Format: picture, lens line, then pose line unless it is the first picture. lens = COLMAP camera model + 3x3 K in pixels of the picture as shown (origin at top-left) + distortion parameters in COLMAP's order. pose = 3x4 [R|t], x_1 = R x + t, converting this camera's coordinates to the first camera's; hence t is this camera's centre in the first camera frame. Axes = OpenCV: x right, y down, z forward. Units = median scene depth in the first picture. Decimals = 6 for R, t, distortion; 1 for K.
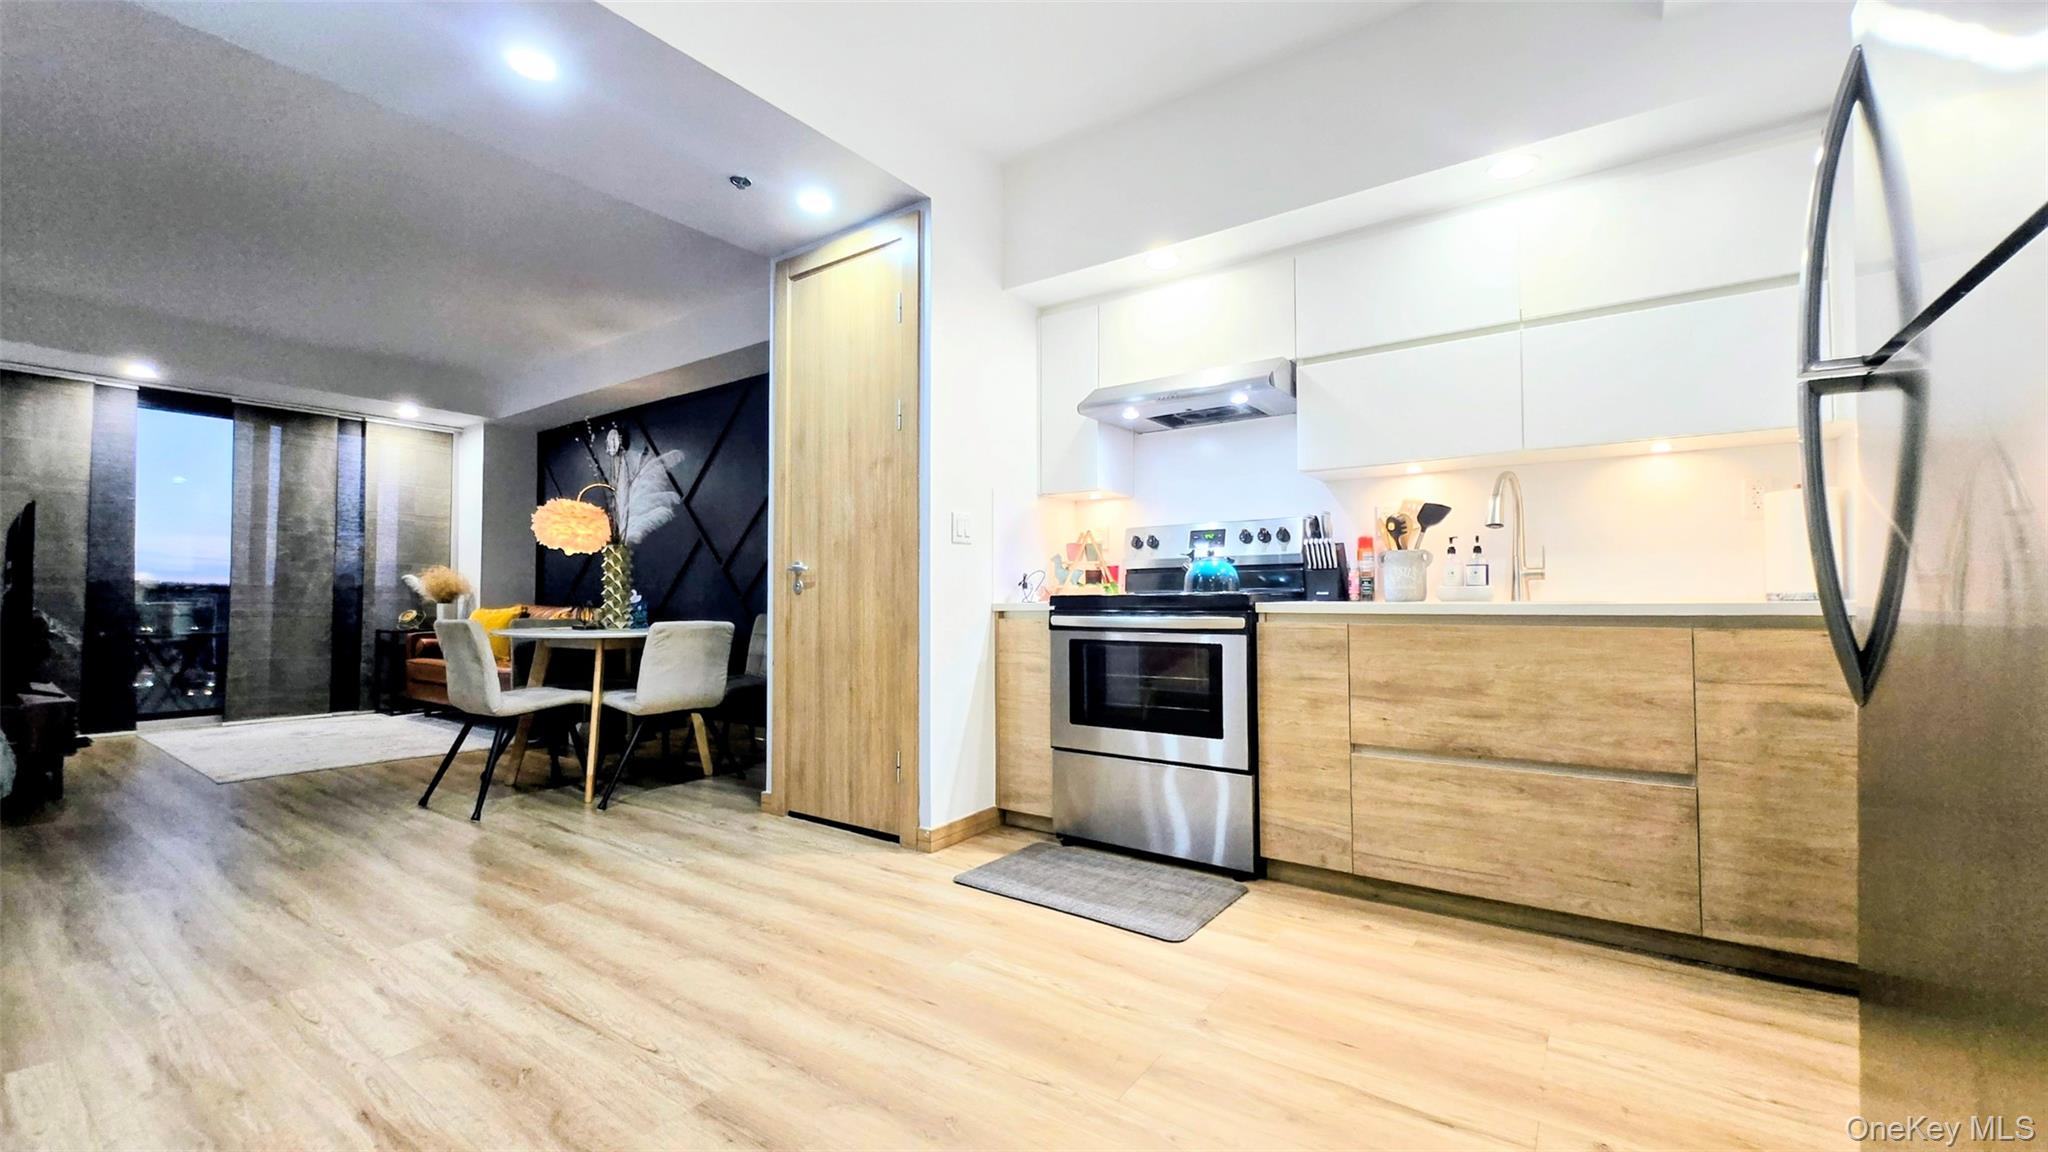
lens RADIAL K [[809.1, 0, 1019.9], [0, 809.1, 569.3], [0, 0, 1]] dist [-0.005214, 0.000632]
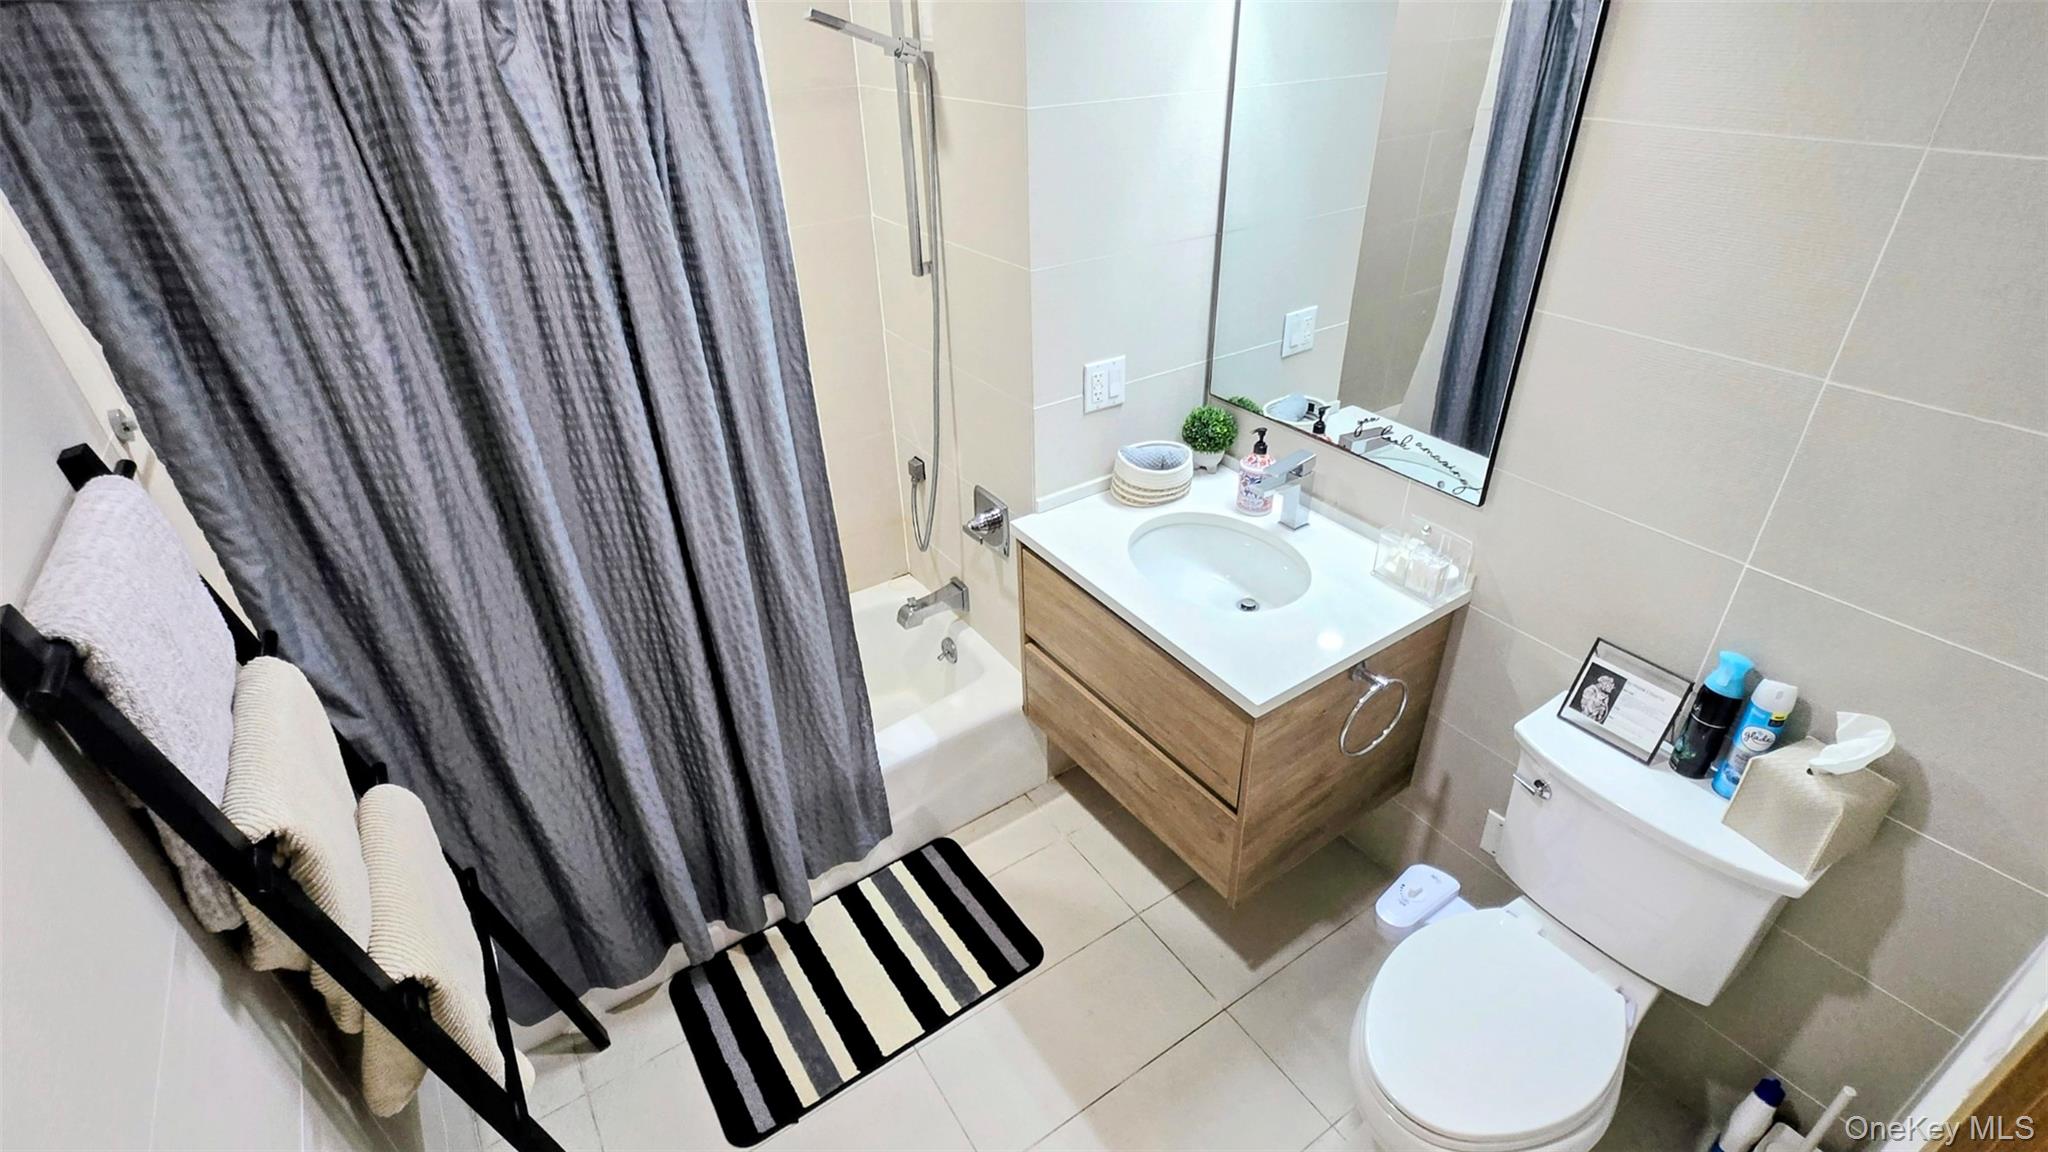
lens RADIAL K [[956.5, 0, 1029.0], [0, 956.5, 565.7], [0, 0, 1]] dist [-0.004144, -0.000885]
pose [[0.333681, -0.511855, 0.791619, -0.121789], [-0.003649, 0.839041, 0.544056, -0.499520], [-0.942679, -0.184430, 0.278104, 1.052923]]
